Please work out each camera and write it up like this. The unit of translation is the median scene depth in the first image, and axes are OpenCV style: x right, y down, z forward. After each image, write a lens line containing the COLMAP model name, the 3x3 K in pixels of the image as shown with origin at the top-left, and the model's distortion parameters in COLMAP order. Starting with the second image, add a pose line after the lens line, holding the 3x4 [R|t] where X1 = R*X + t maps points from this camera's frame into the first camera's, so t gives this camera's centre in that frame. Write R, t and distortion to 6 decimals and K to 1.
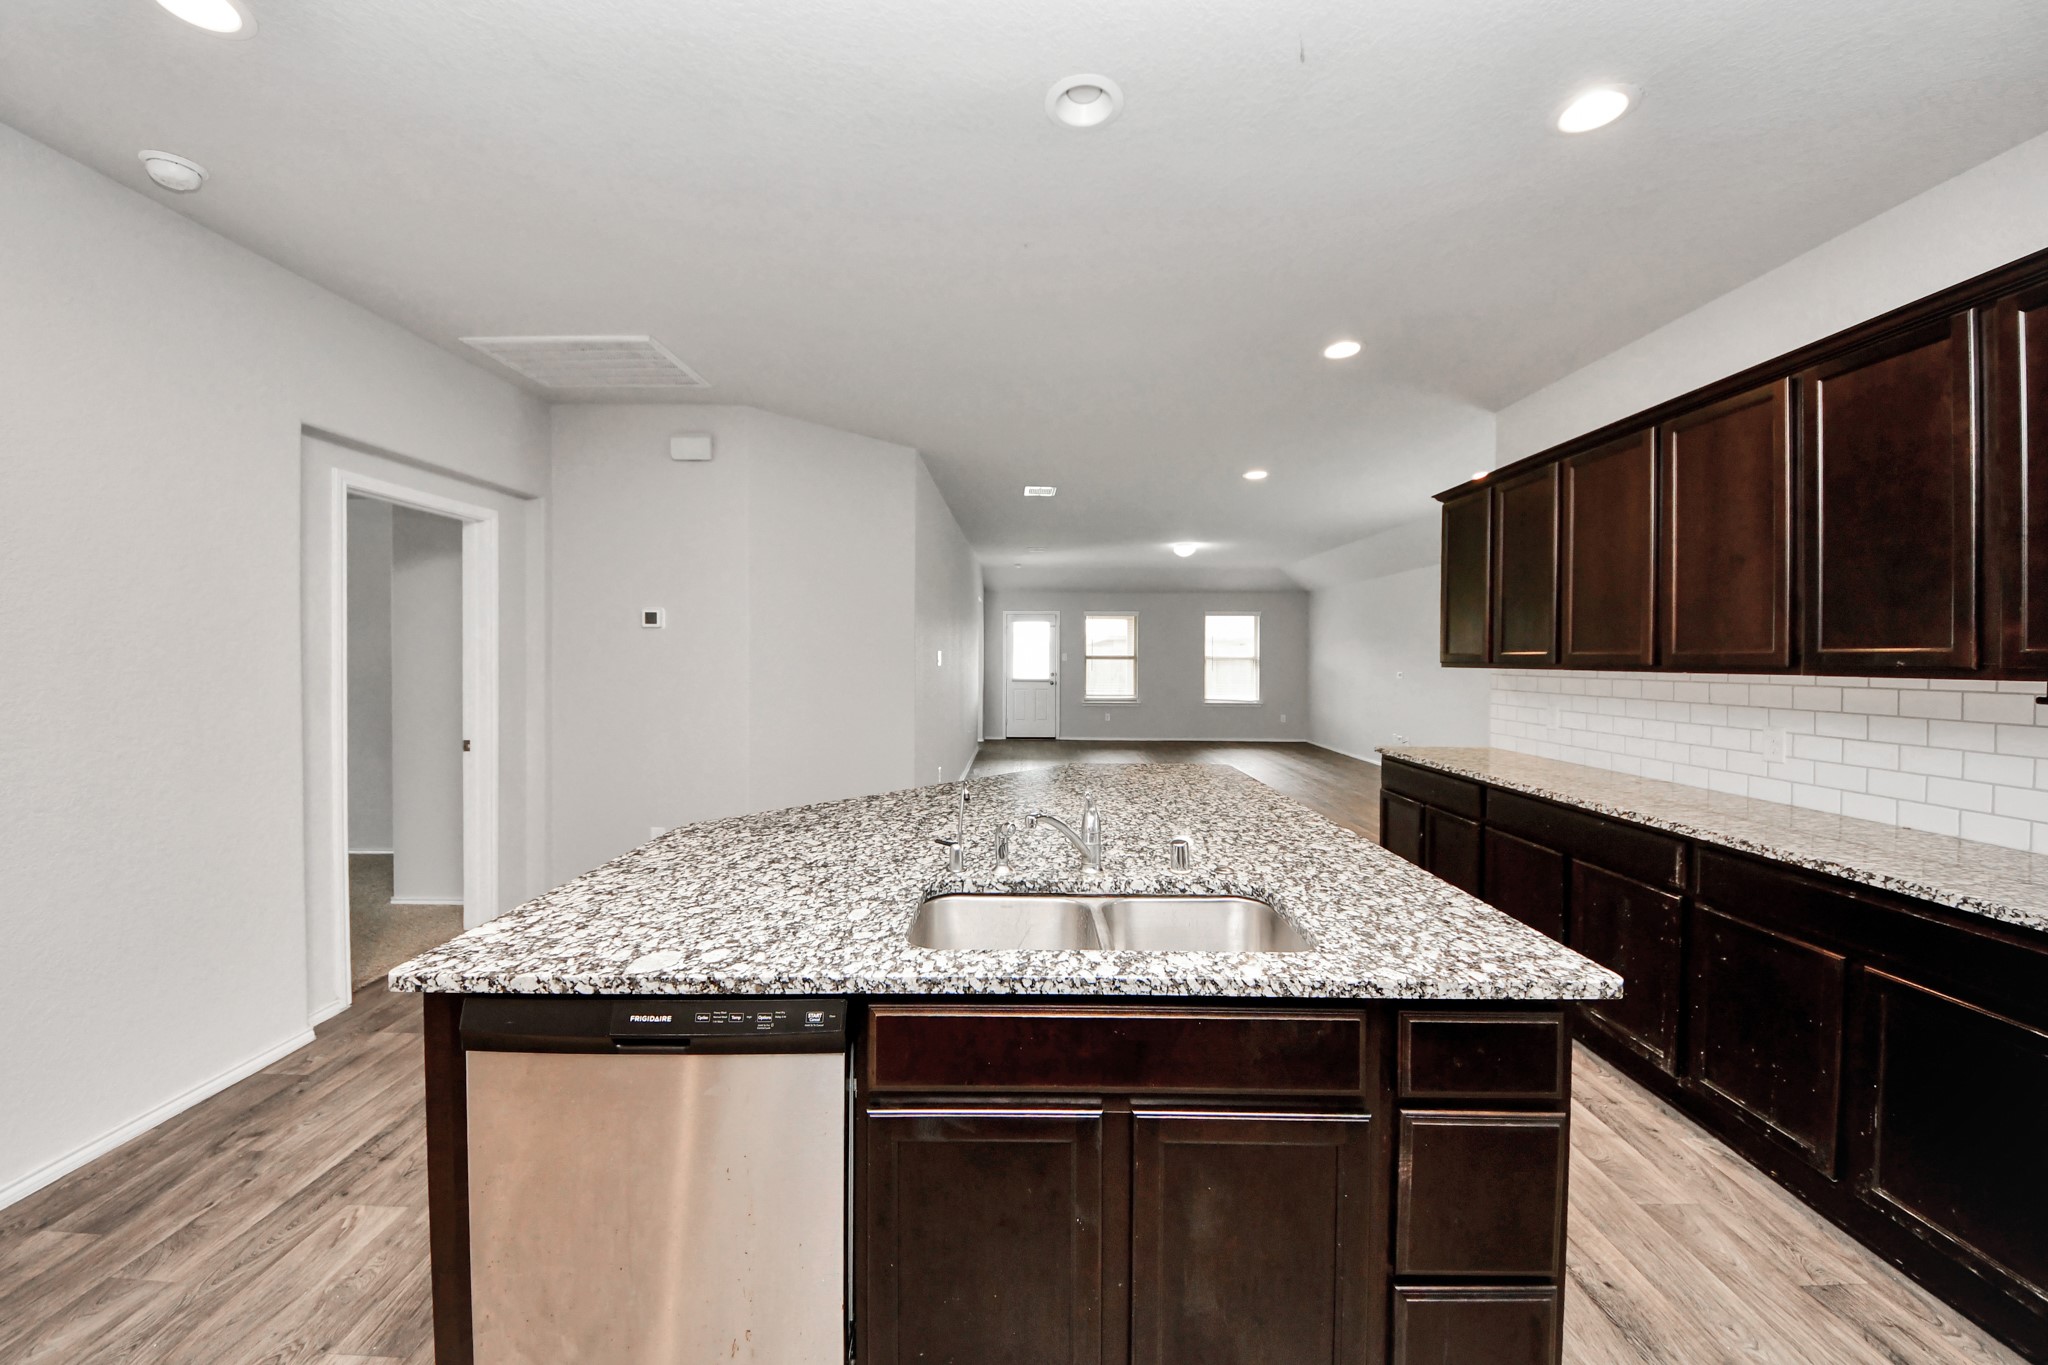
lens RADIAL K [[743.6, 0, 1030.2], [0, 743.6, 675.9], [0, 0, 1]] dist [0.013726, -0.008482]
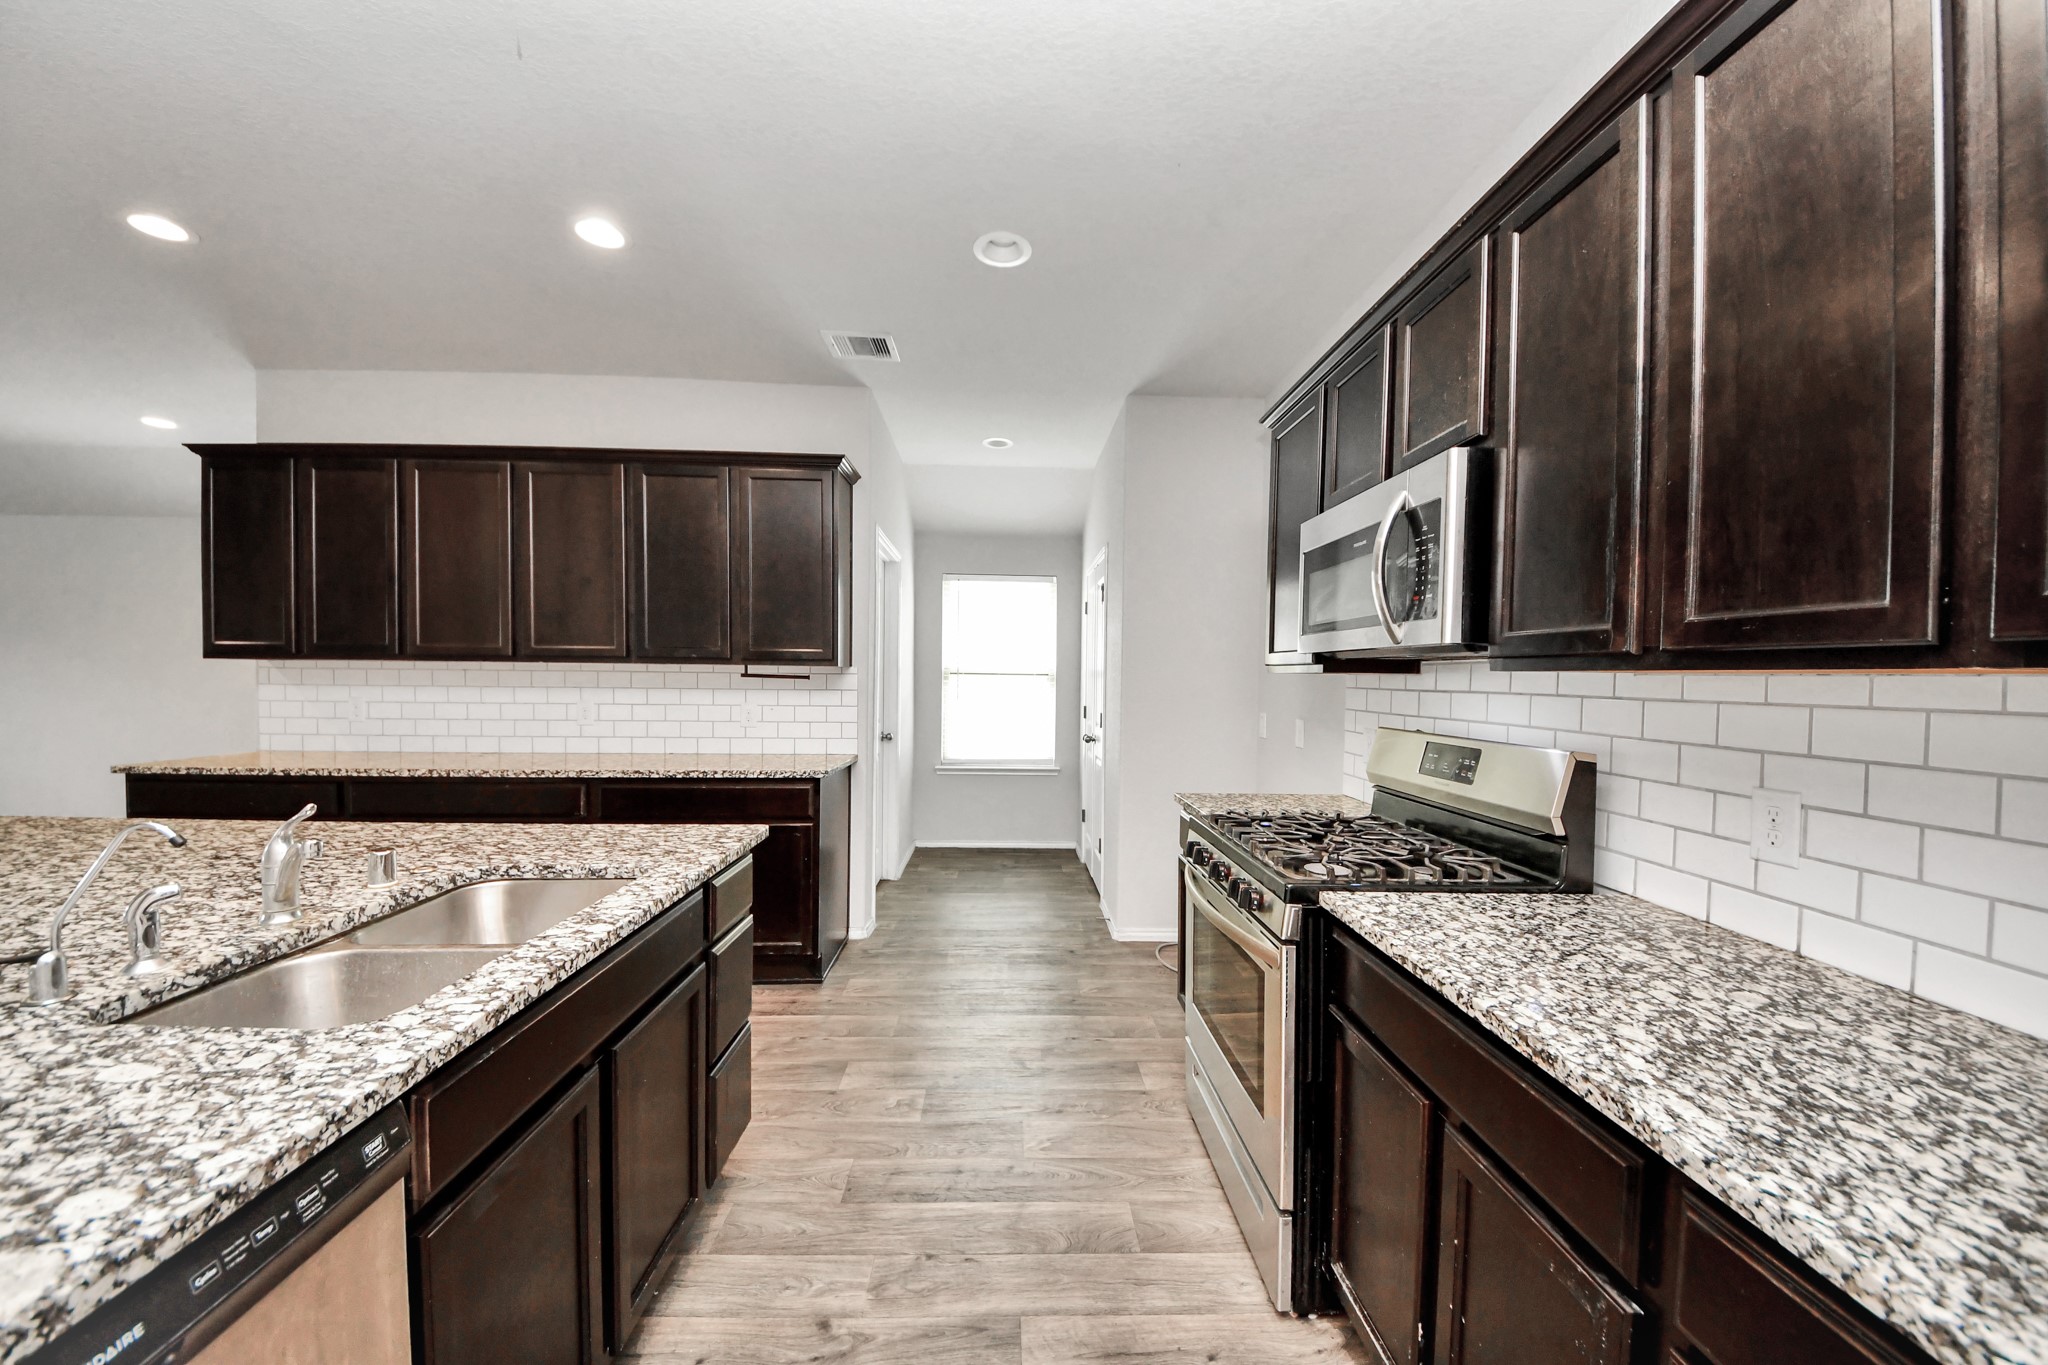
lens RADIAL K [[734.7, 0, 1024.9], [0, 734.7, 688.0], [0, 0, 1]] dist [0.002087, -0.007571]
pose [[-0.027992, -0.027121, 0.999240, -0.867140], [0.013527, 0.999530, 0.027508, 0.036133], [-0.999517, 0.014287, -0.027612, 0.399162]]
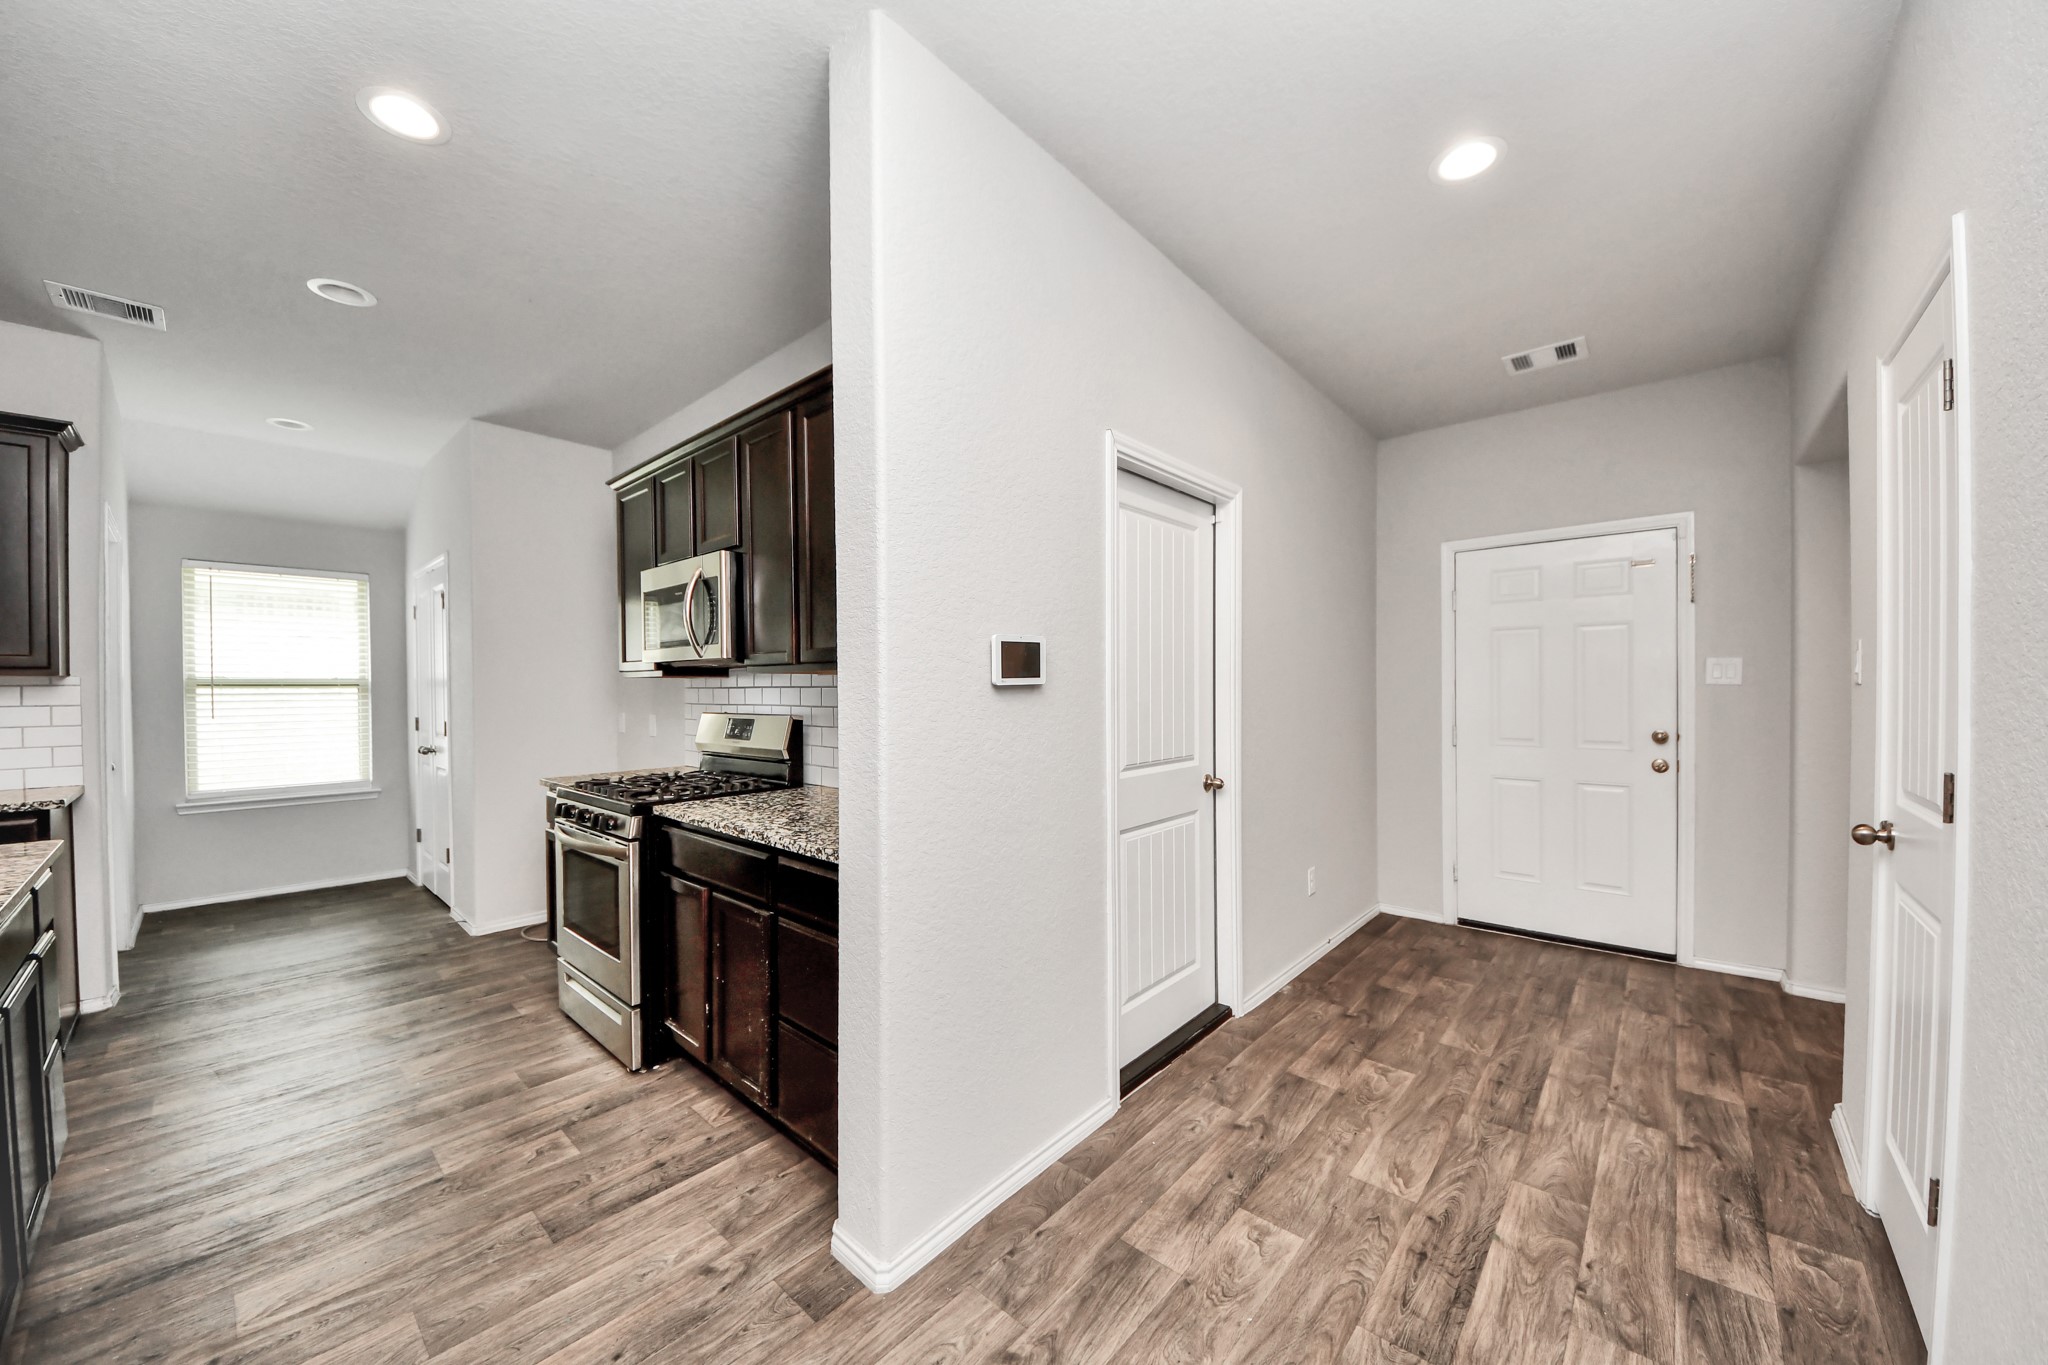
lens RADIAL K [[734.7, 0, 1024.9], [0, 734.7, 688.0], [0, 0, 1]] dist [0.002087, -0.007571]
pose [[-0.741689, -0.002540, 0.670740, -1.696929], [0.018795, 0.999521, 0.024569, 0.057923], [-0.670481, 0.030829, -0.741286, 0.654965]]
